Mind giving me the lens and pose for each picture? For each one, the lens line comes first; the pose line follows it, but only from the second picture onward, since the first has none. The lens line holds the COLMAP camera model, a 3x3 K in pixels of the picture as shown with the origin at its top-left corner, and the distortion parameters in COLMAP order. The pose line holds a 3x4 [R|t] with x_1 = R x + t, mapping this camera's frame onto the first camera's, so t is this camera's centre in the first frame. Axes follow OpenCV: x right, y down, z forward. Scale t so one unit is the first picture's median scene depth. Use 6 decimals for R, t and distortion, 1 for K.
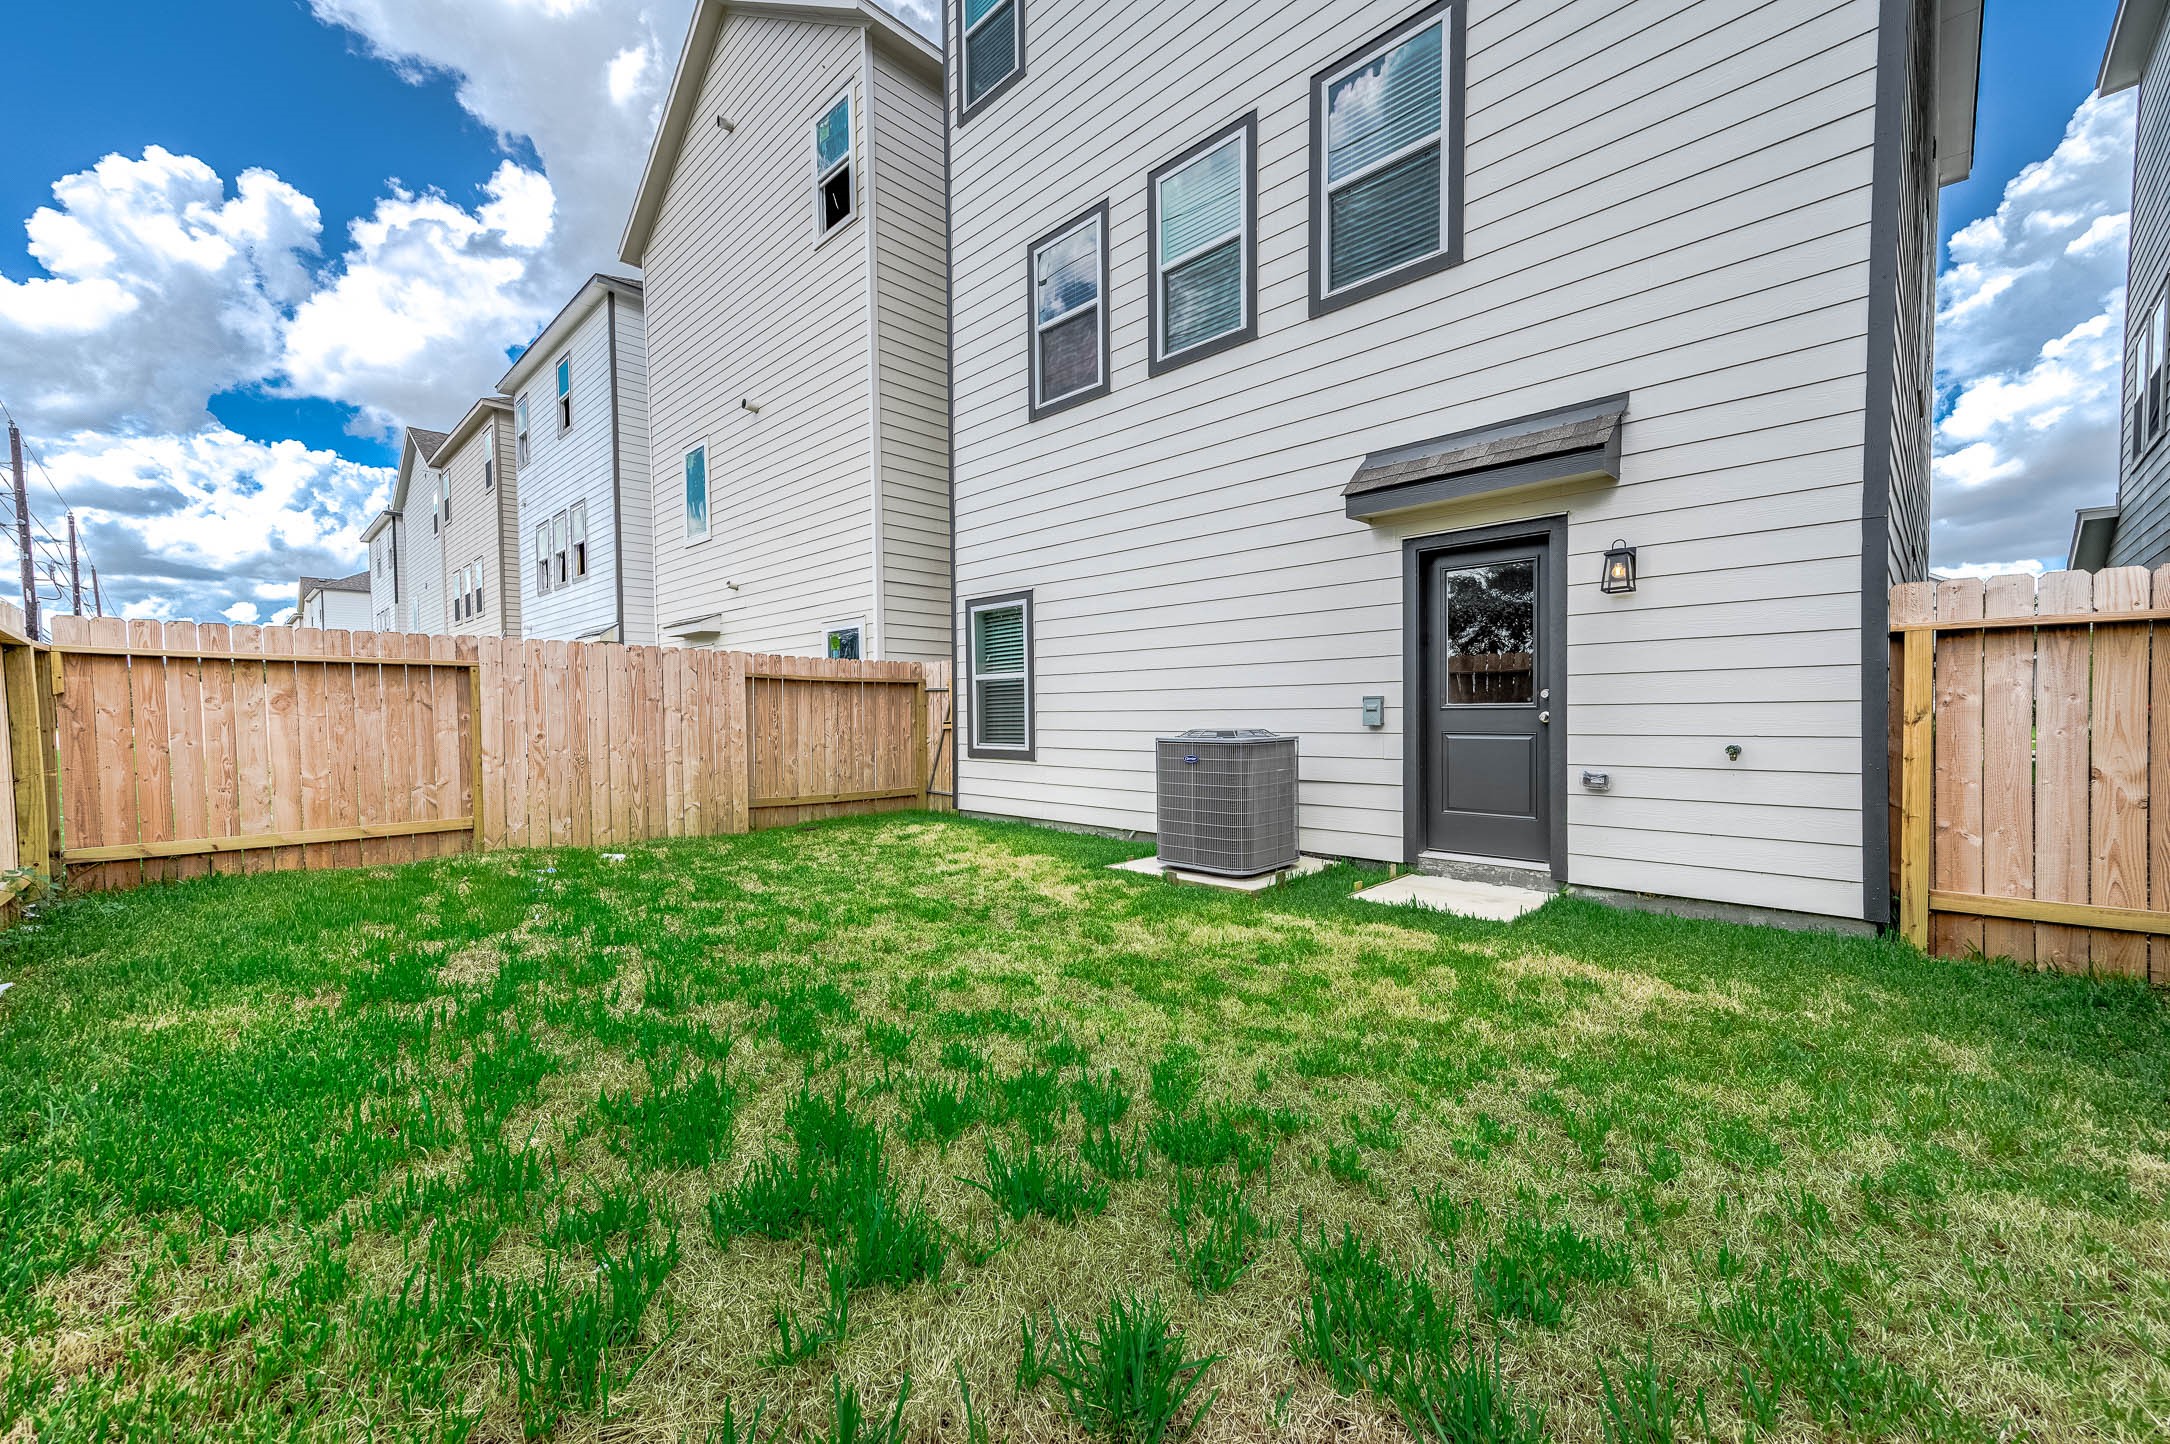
lens RADIAL K [[848.4, 0, 1090.9], [0, 848.4, 713.0], [0, 0, 1]] dist [0.000574, 0.000185]
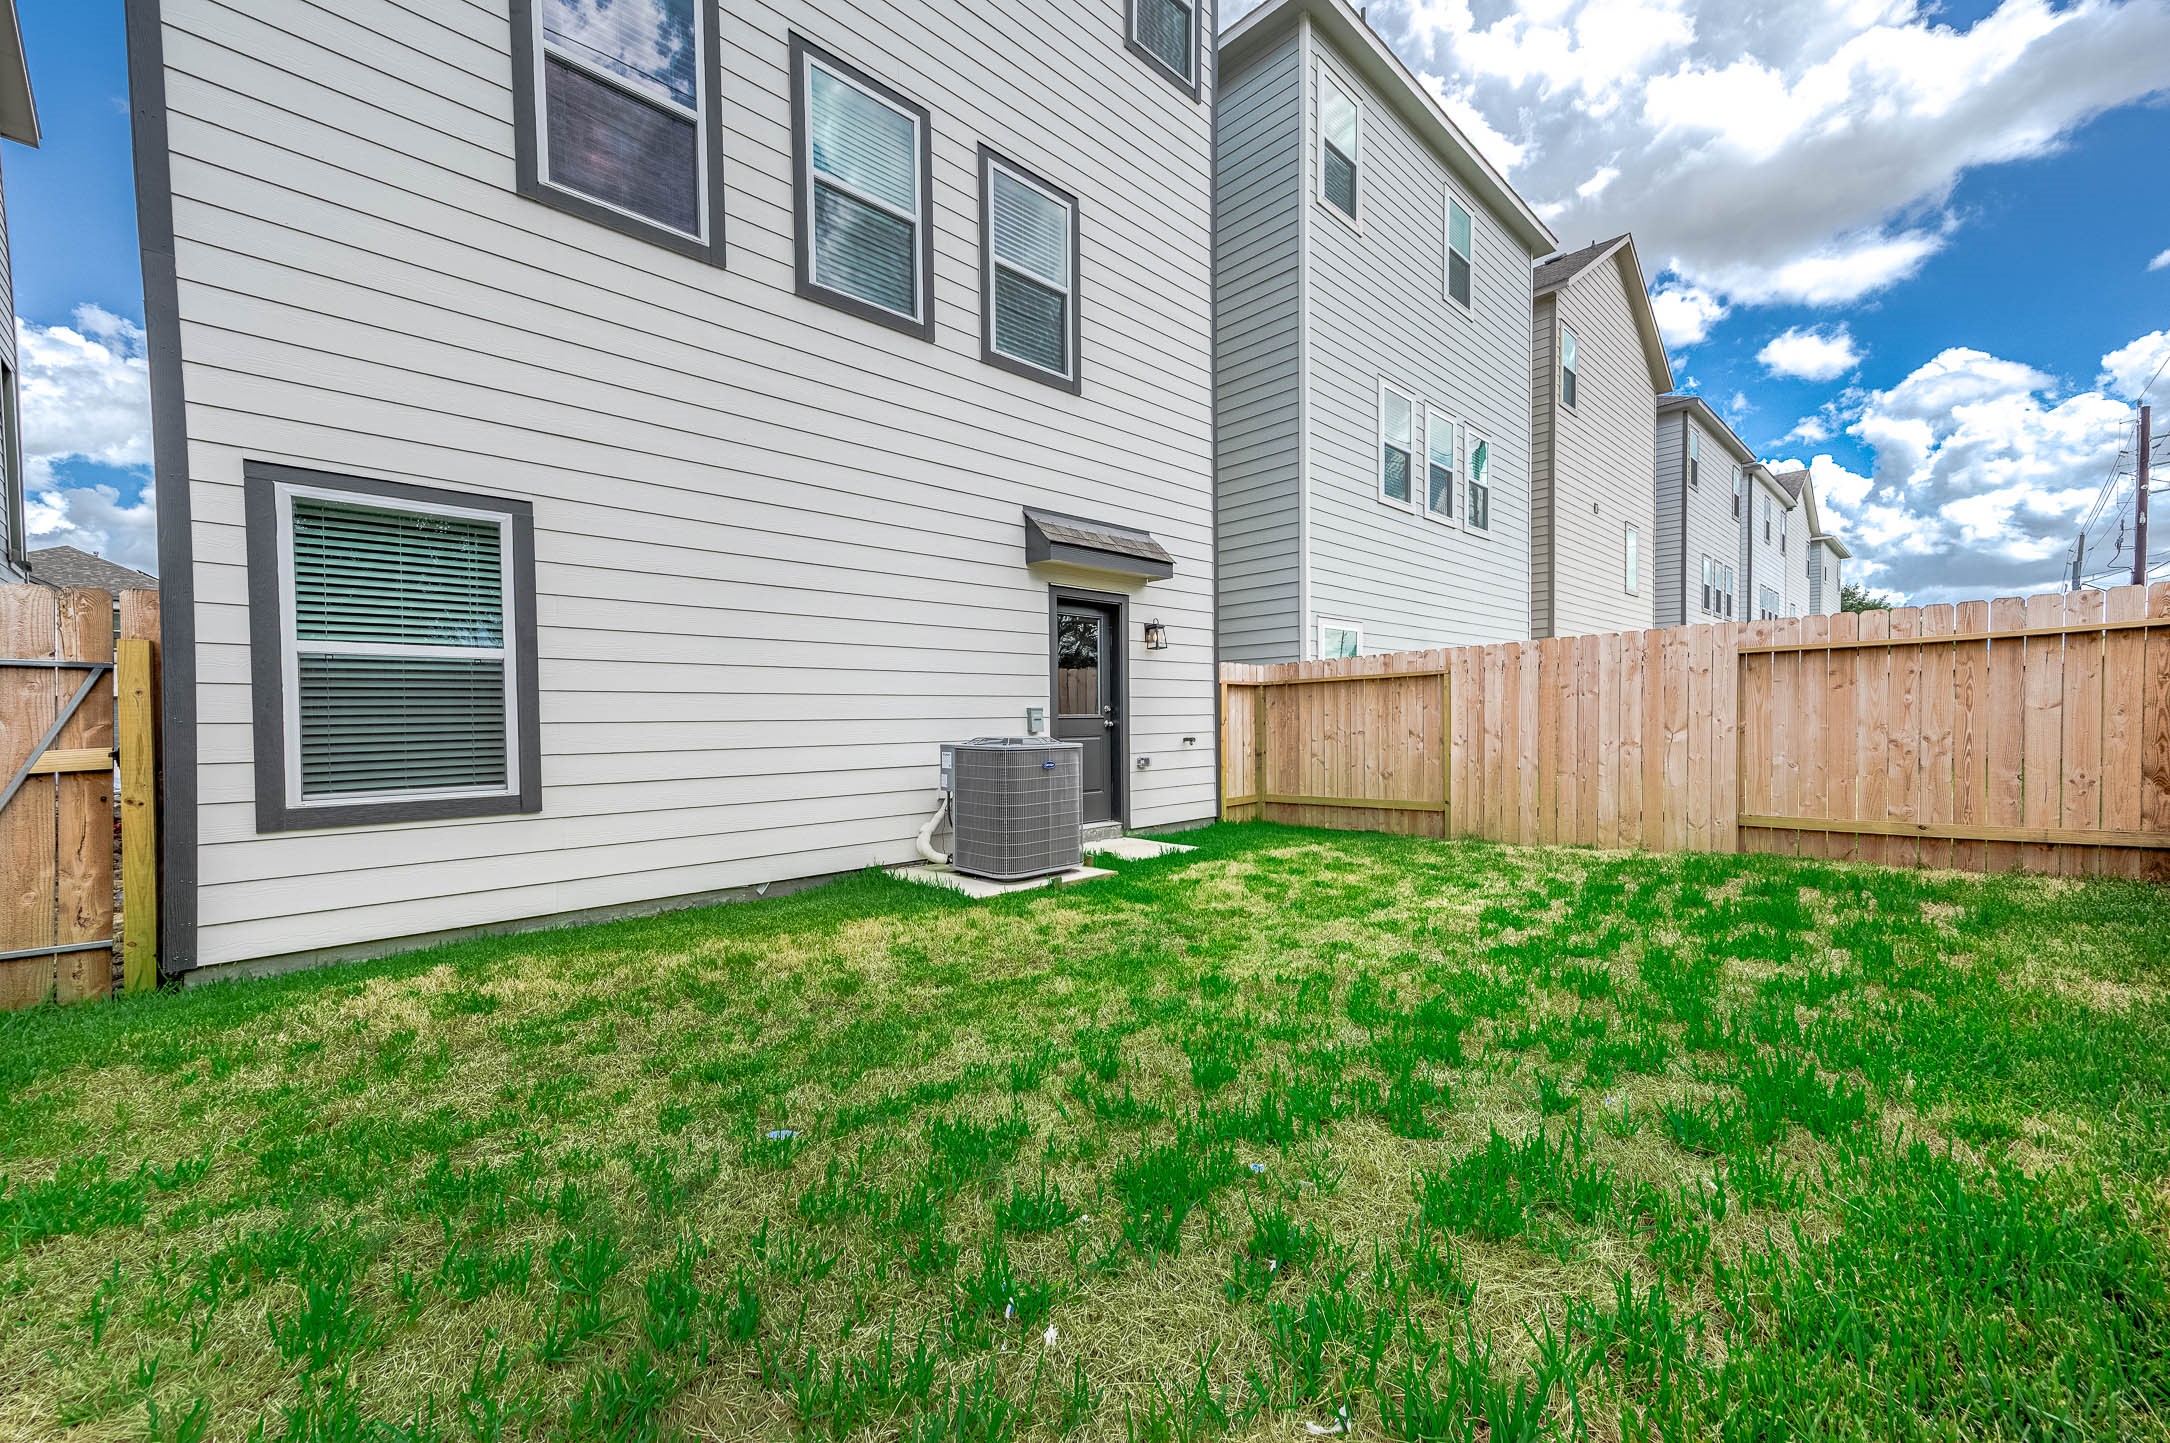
lens RADIAL K [[861.6, 0, 1097.0], [0, 861.6, 694.4], [0, 0, 1]] dist [0.009794, 0.000263]
pose [[0.007994, 0.029908, 0.999521, -0.790001], [0.005470, 0.999536, -0.029952, -0.001292], [-0.999953, 0.005706, 0.007827, 0.796353]]
